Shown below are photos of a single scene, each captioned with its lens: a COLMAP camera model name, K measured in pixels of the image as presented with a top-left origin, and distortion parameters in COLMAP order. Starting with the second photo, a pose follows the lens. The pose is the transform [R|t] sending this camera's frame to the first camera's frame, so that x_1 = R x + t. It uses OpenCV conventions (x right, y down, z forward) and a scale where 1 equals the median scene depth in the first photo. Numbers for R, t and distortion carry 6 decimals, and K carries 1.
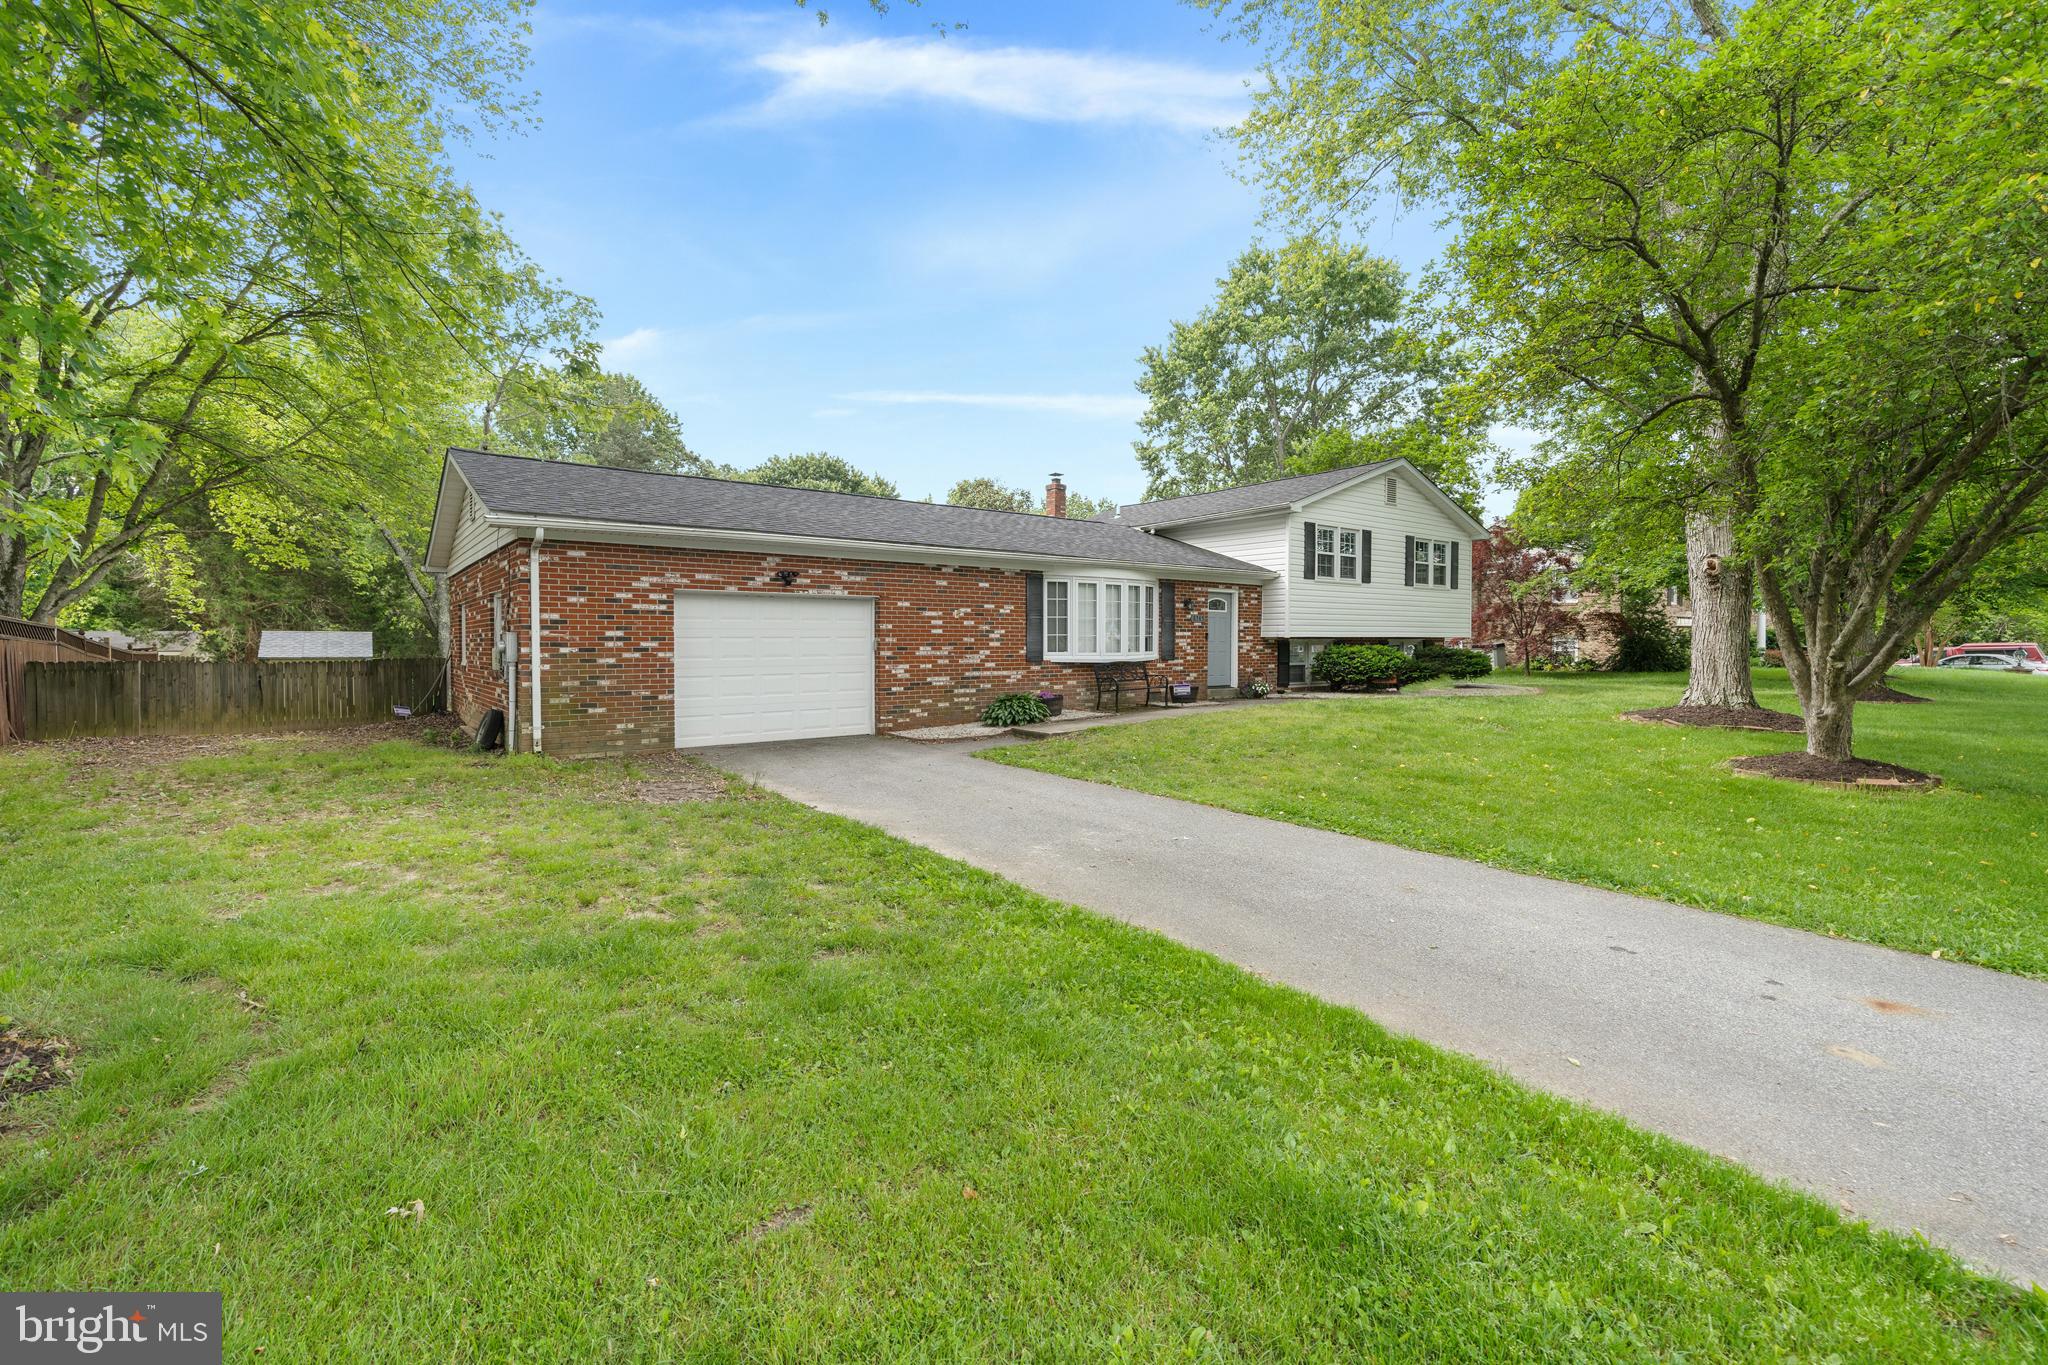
lens RADIAL K [[877.1, 0, 1024.2], [0, 877.1, 637.5], [0, 0, 1]] dist [-0.000238, 0.000023]
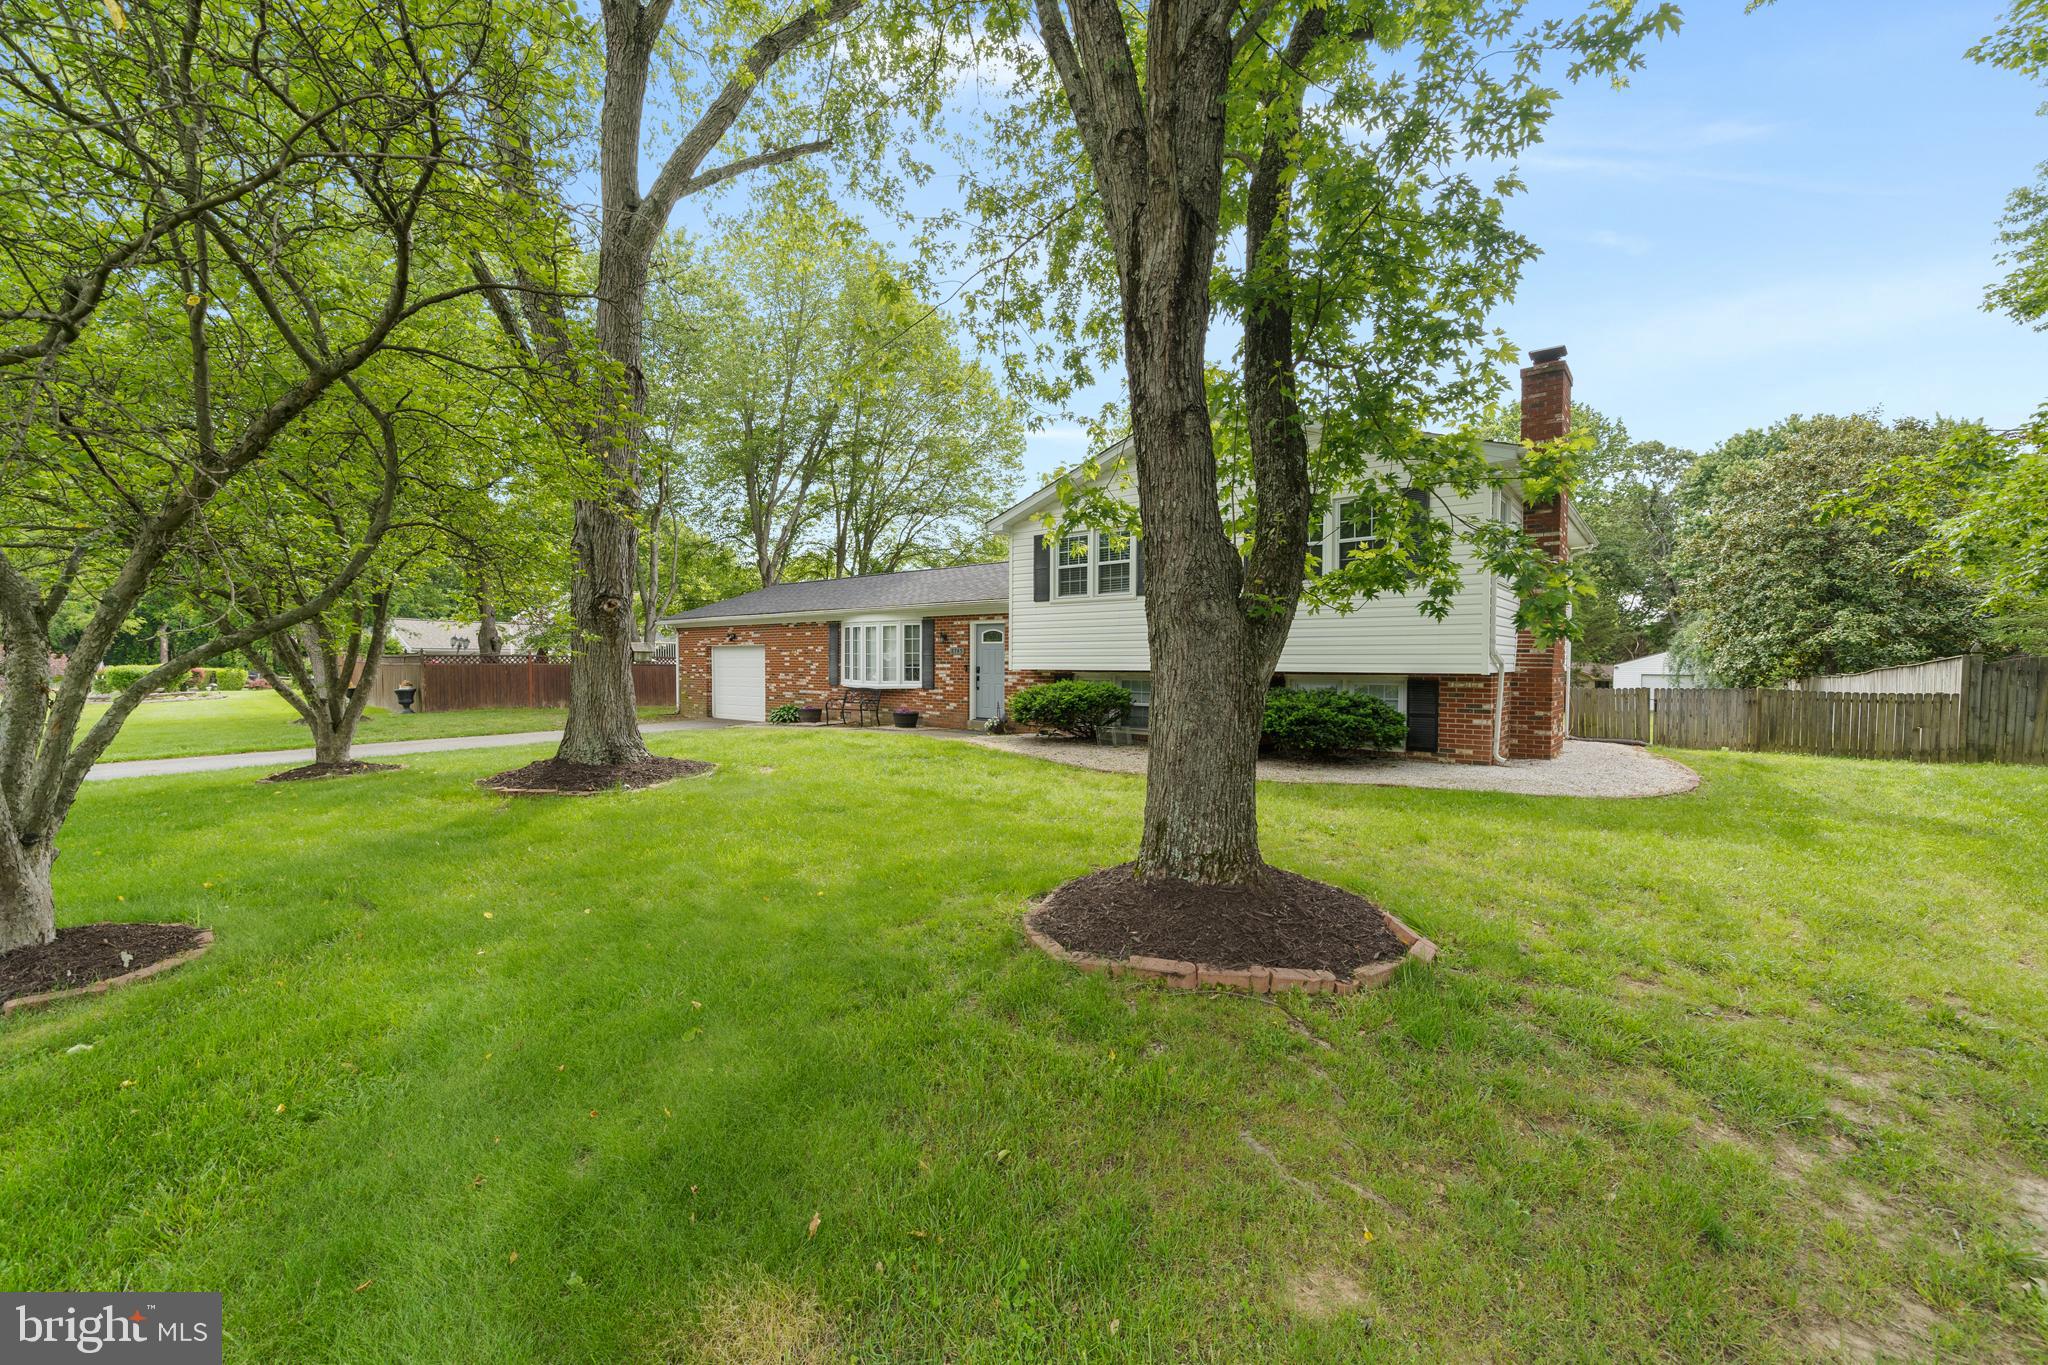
lens RADIAL K [[860.4, 0, 989.4], [0, 860.4, 689.5], [0, 0, 1]] dist [-0.000231, -0.000141]
pose [[0.177644, 0.023481, -0.983815, 1.506414], [-0.008926, 0.999713, 0.022249, 0.000977], [0.984054, 0.004829, 0.177803, 1.059079]]
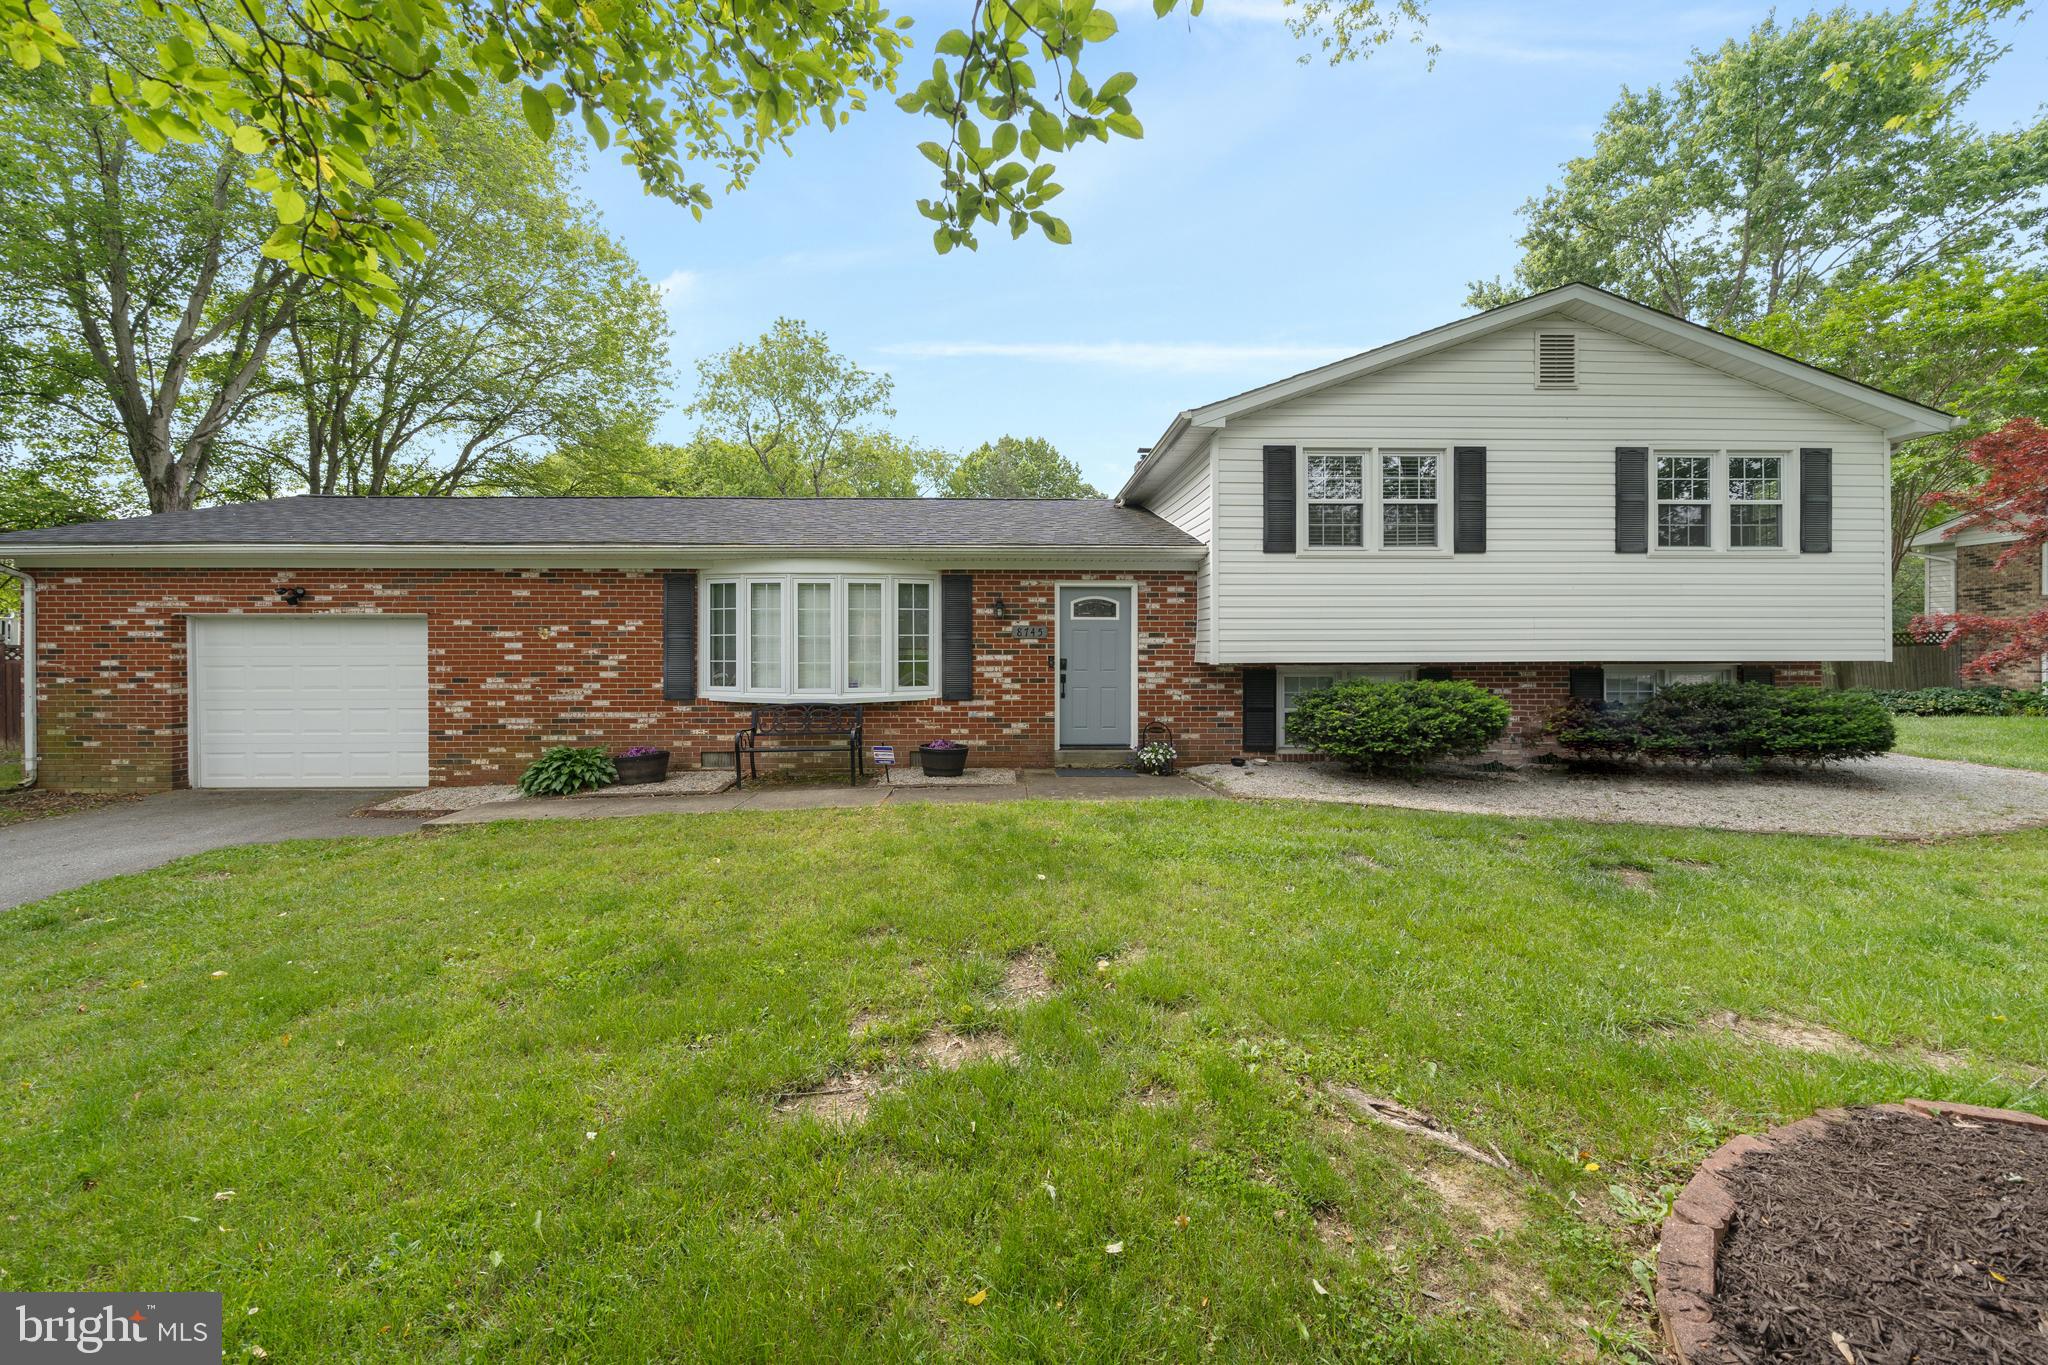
lens RADIAL K [[705.1, 0, 1028.8], [0, 705.1, 643.2], [0, 0, 1]] dist [-0.005953, 0.000026]
pose [[0.807534, -0.008014, -0.589766, 0.598006], [0.003433, 0.999955, -0.008887, -0.012257], [0.589811, 0.005152, 0.807525, 0.754385]]
